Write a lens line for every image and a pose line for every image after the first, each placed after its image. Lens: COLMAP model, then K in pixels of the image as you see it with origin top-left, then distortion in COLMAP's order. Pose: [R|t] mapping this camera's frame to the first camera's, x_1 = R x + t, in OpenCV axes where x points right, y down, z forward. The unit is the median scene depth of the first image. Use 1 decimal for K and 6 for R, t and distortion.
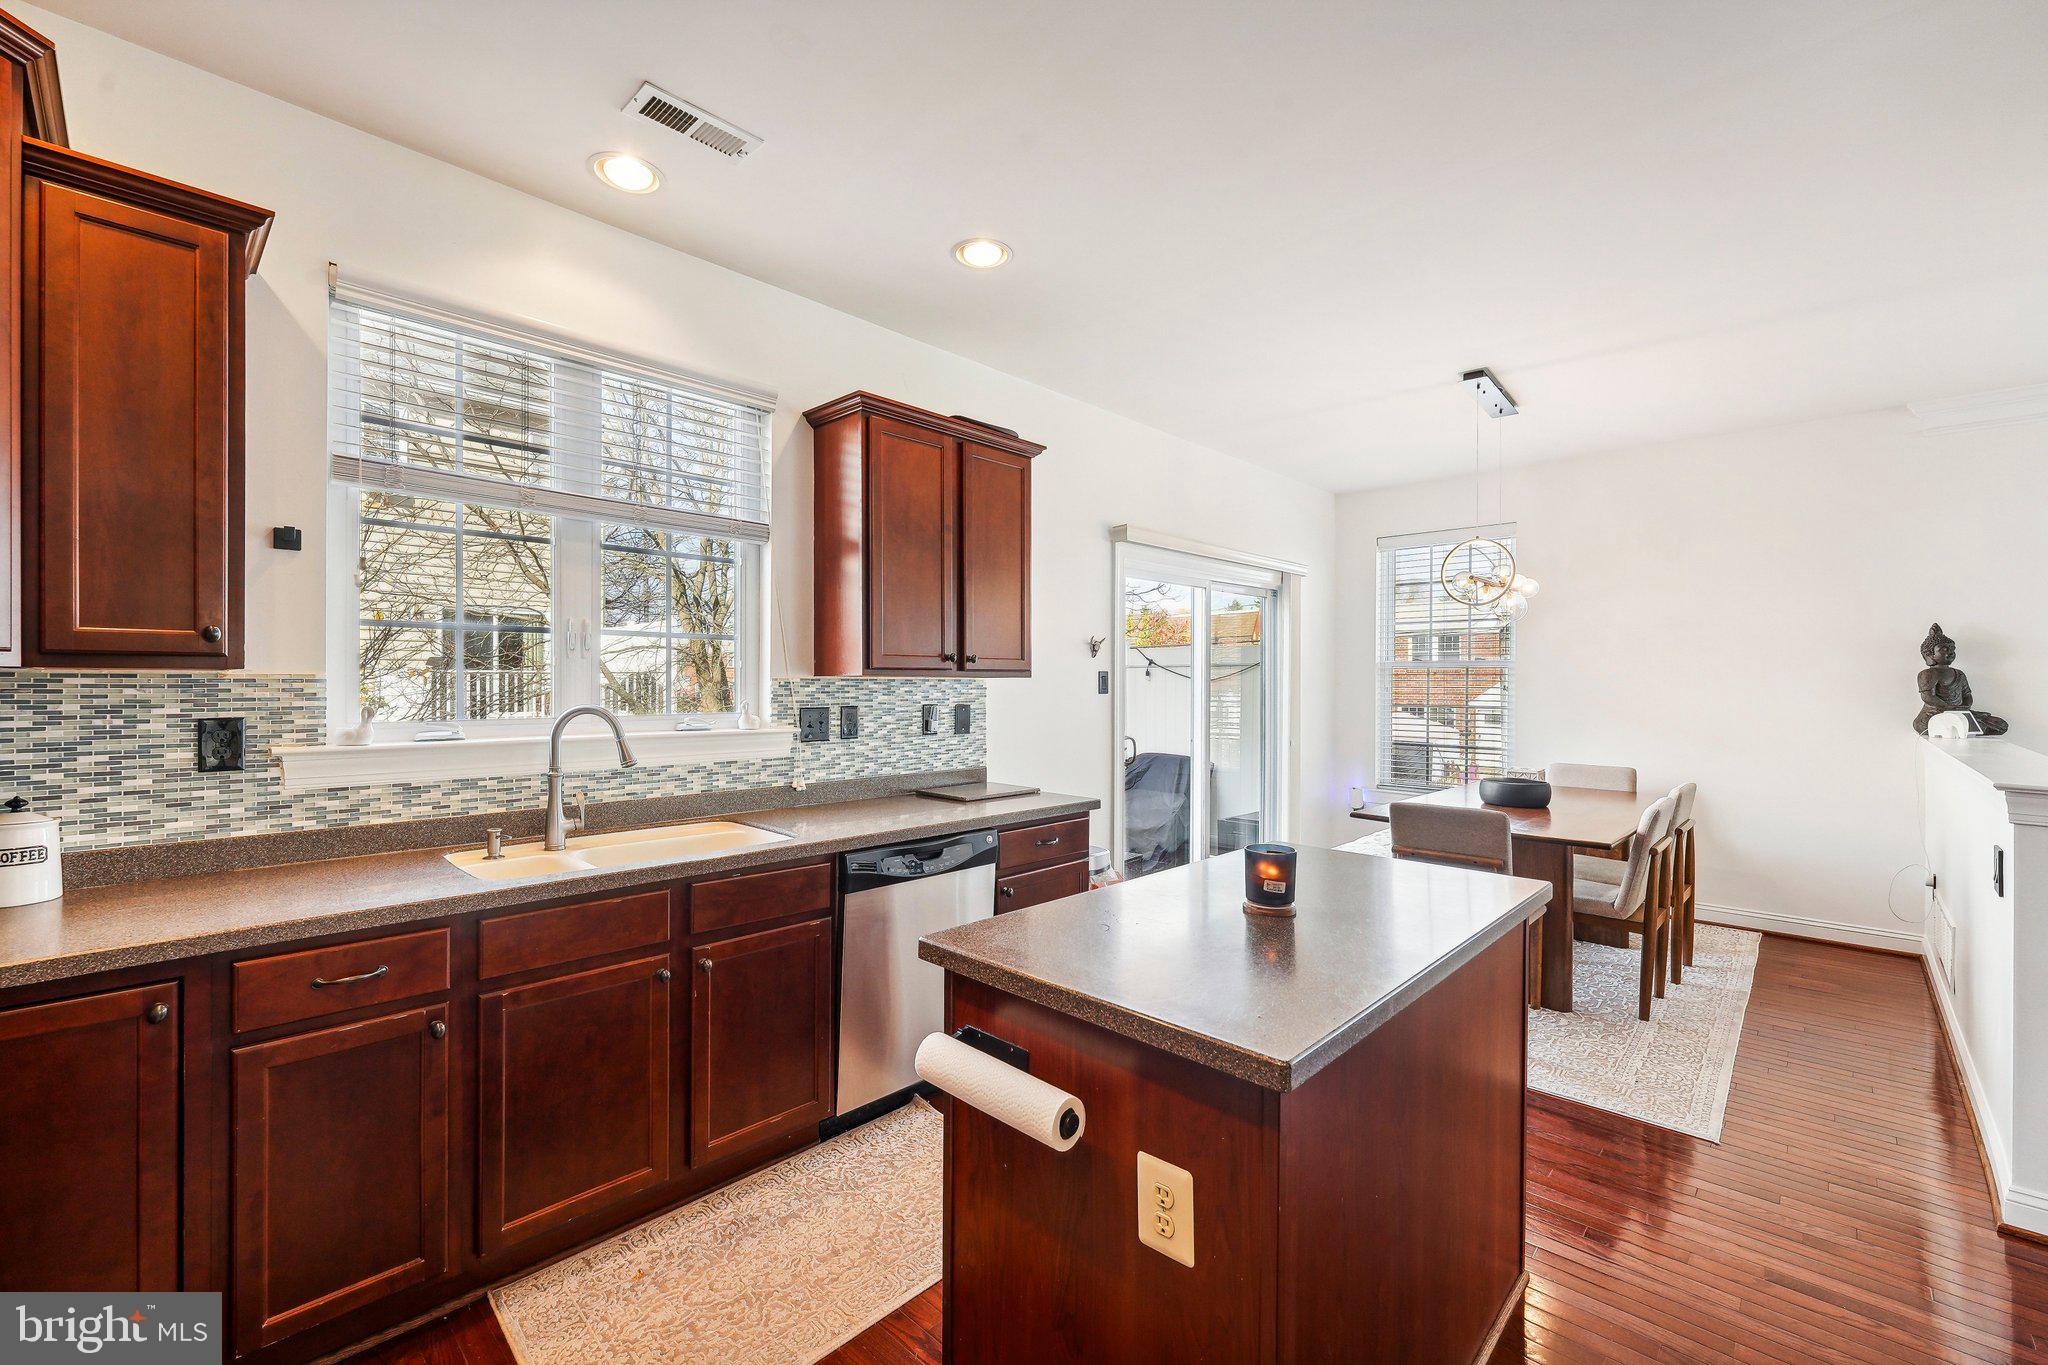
lens RADIAL K [[841.6, 0, 1022.4], [0, 841.6, 683.4], [0, 0, 1]] dist [-0.003371, 0.001943]
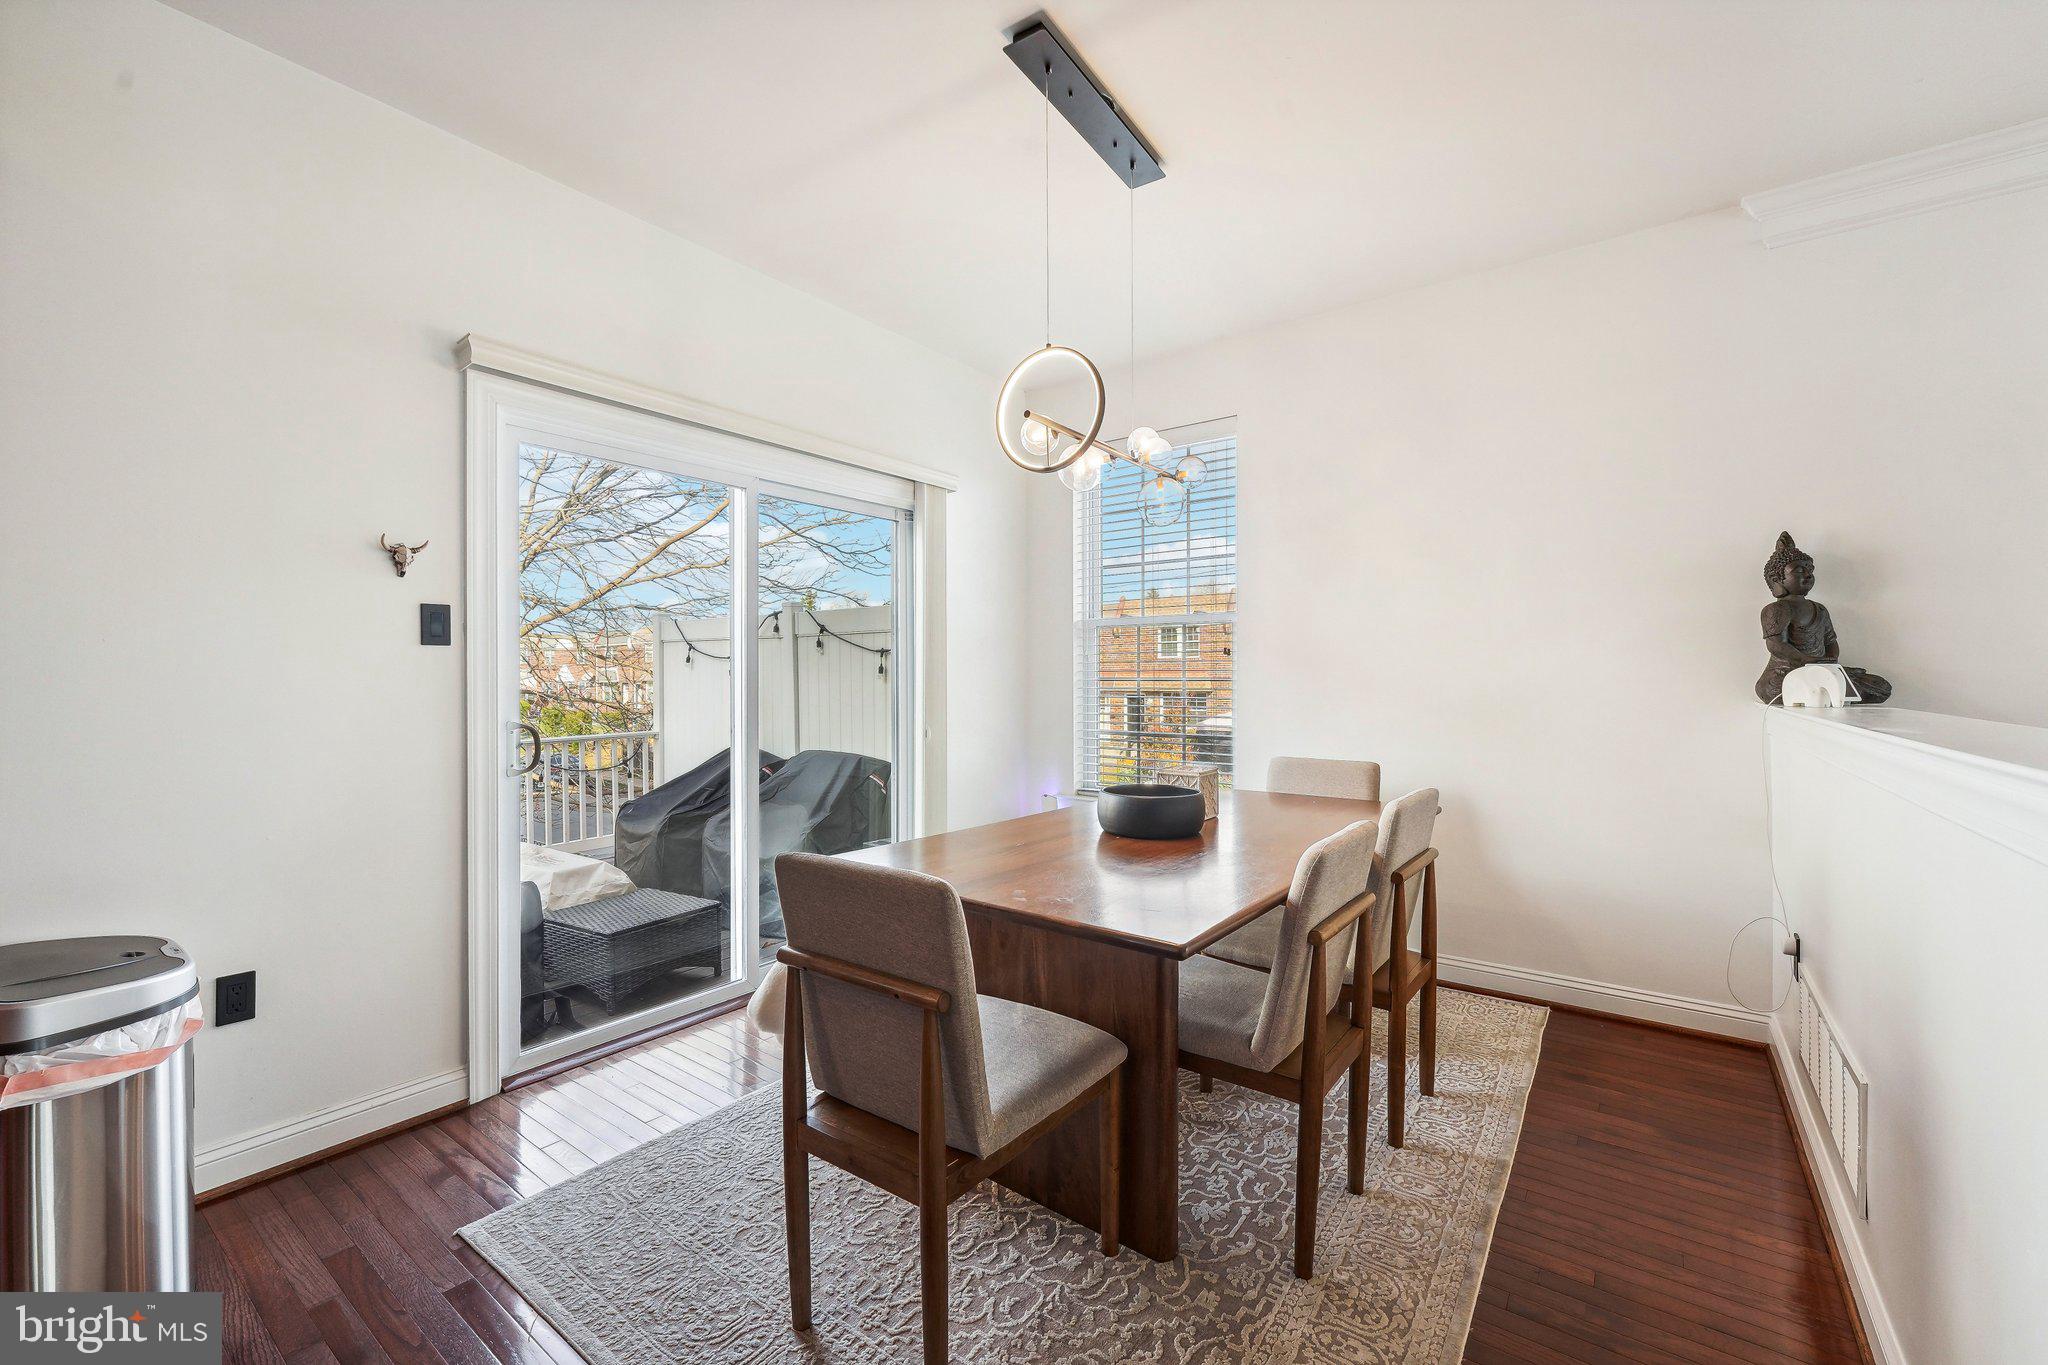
lens RADIAL K [[841.6, 0, 1014.9], [0, 841.6, 679.7], [0, 0, 1]] dist [-0.003371, 0.001943]
pose [[0.992319, -0.005694, 0.123573, 0.513015], [0.005714, 0.999984, 0.000190, 0.046735], [-0.123572, 0.000517, 0.992335, 0.529260]]
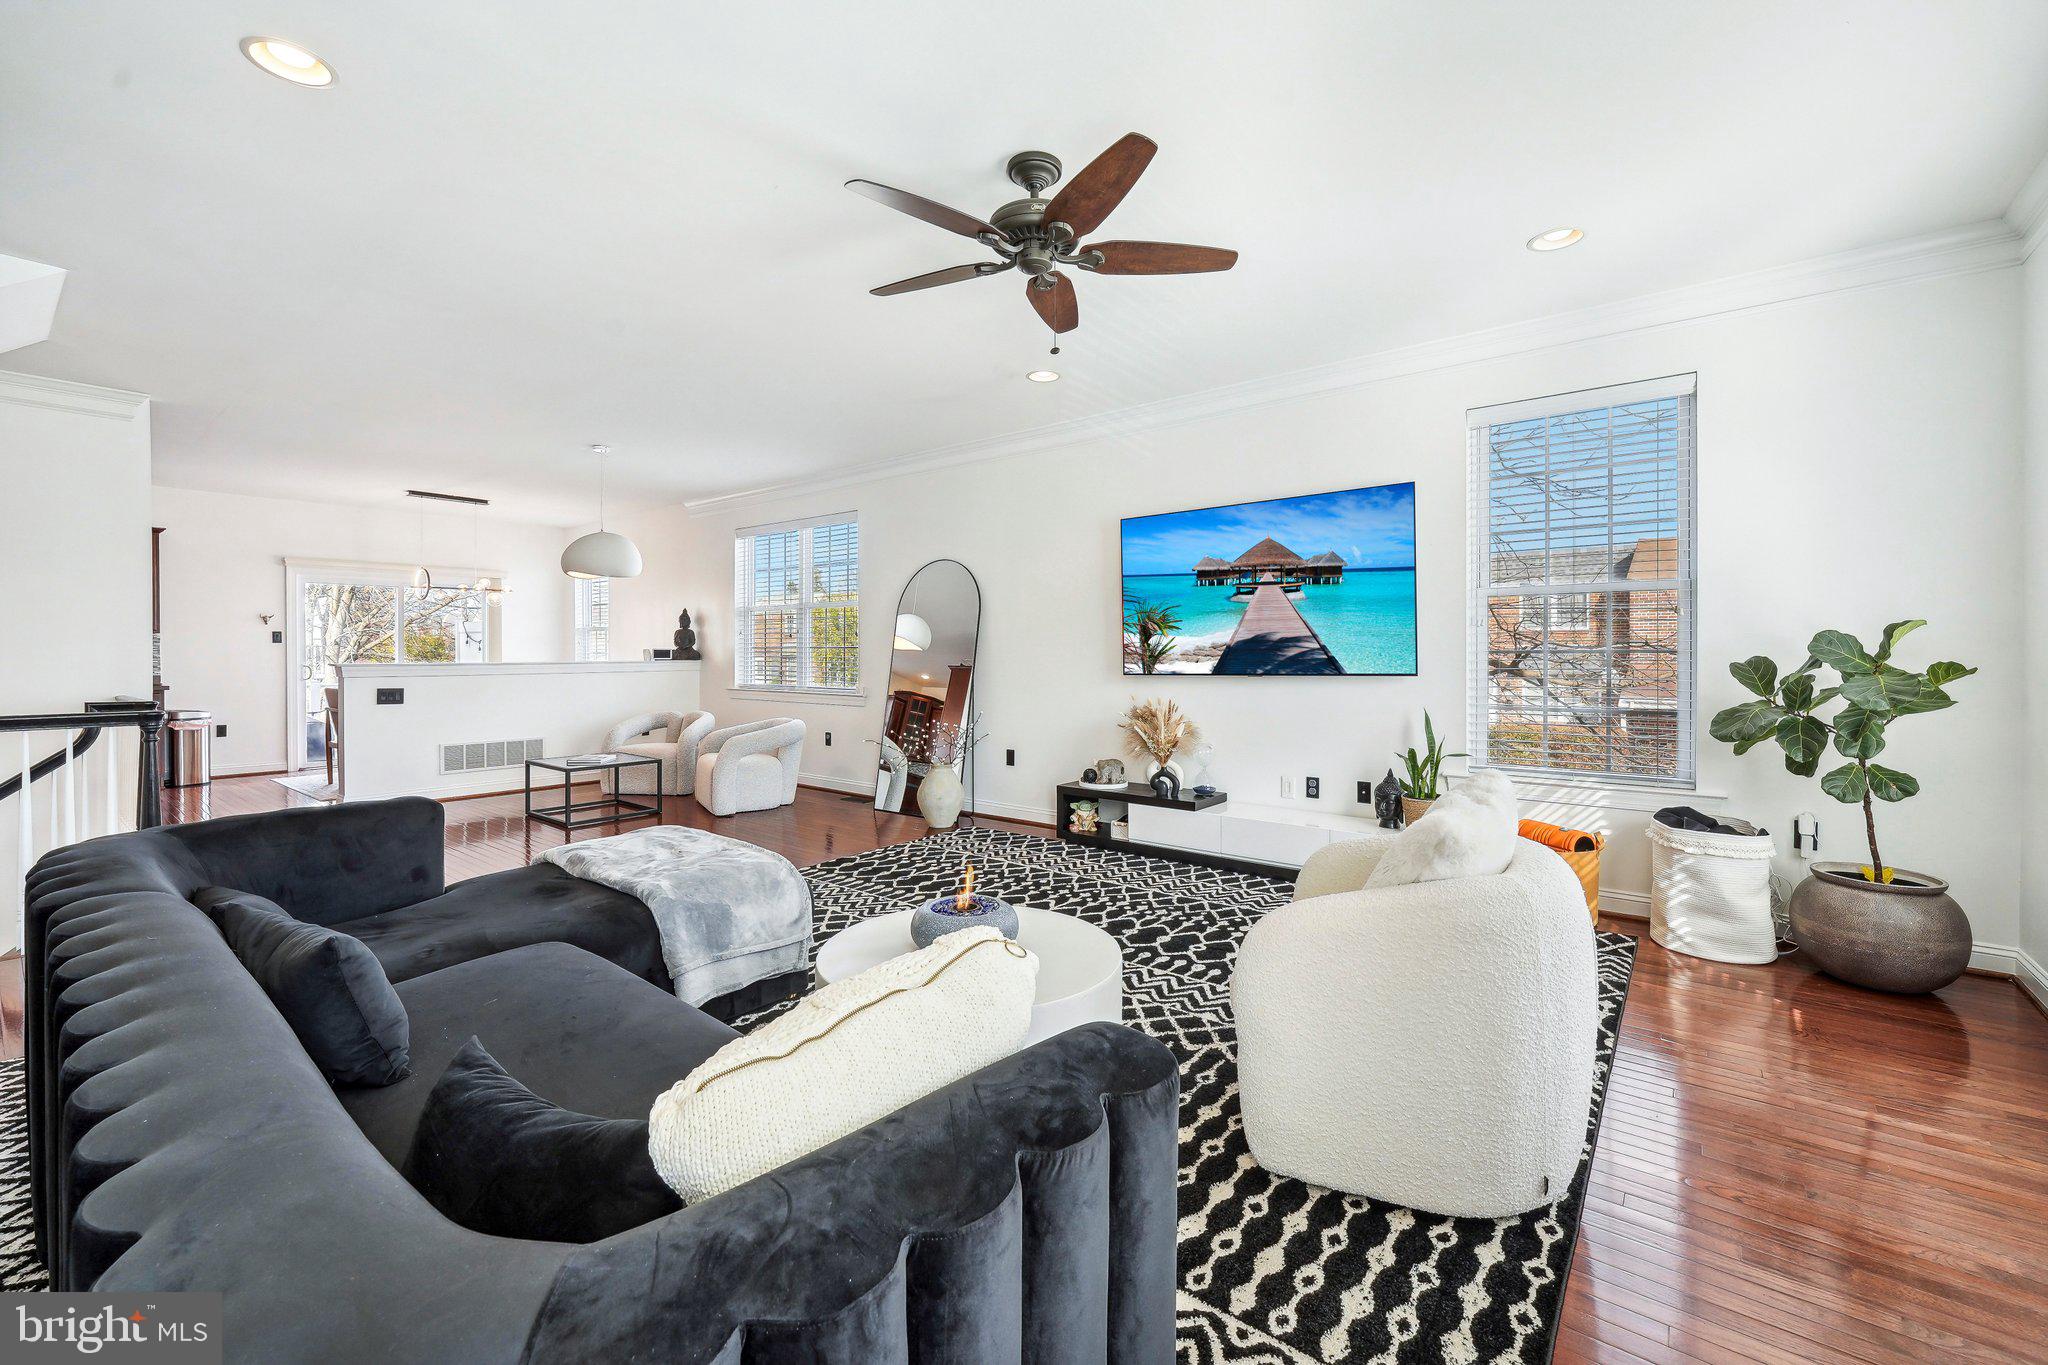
lens RADIAL K [[841.6, 0, 1021.4], [0, 841.6, 662.3], [0, 0, 1]] dist [-0.003371, 0.001943]
pose [[0.995238, -0.004533, 0.097370, 2.105577], [0.003430, 0.999928, 0.011498, 0.052381], [-0.097415, -0.011109, 0.995182, -1.455308]]
